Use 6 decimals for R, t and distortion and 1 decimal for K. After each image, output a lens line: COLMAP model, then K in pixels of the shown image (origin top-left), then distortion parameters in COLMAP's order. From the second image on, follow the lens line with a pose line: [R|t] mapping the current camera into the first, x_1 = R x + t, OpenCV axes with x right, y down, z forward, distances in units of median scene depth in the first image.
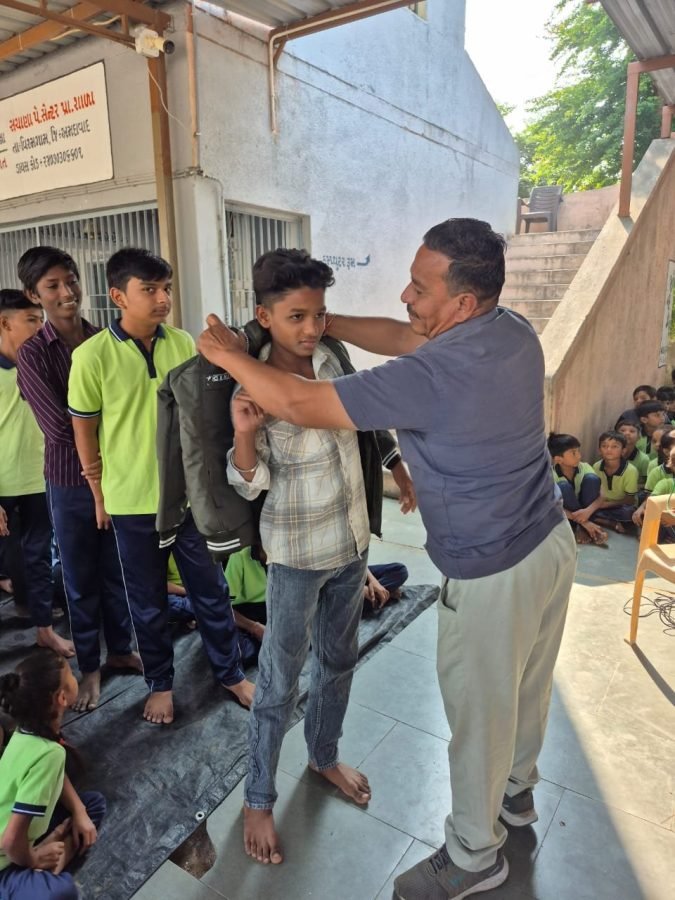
lens RADIAL K [[632.8, 0, 346.9], [0, 632.8, 446.6], [0, 0, 1]] dist [0.004355, -0.005311]
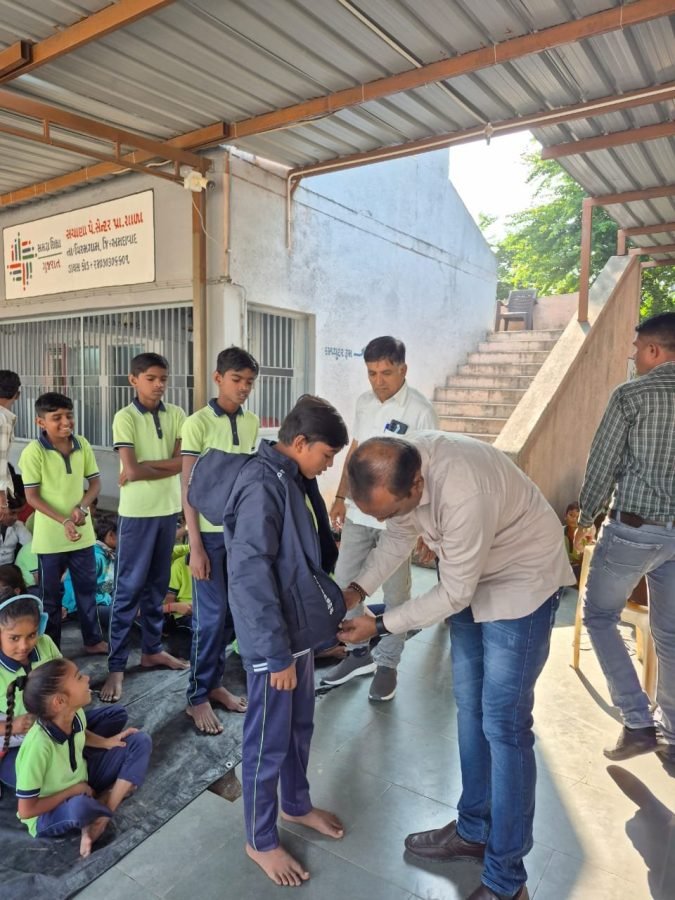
lens RADIAL K [[633.0, 0, 341.2], [0, 633.0, 454.1], [0, 0, 1]] dist [0.005153, -0.003288]
pose [[0.999645, 0.026137, 0.005084, -0.009170], [-0.025352, 0.992645, -0.118381, 0.034891], [-0.008141, 0.118210, 0.992955, -0.149296]]
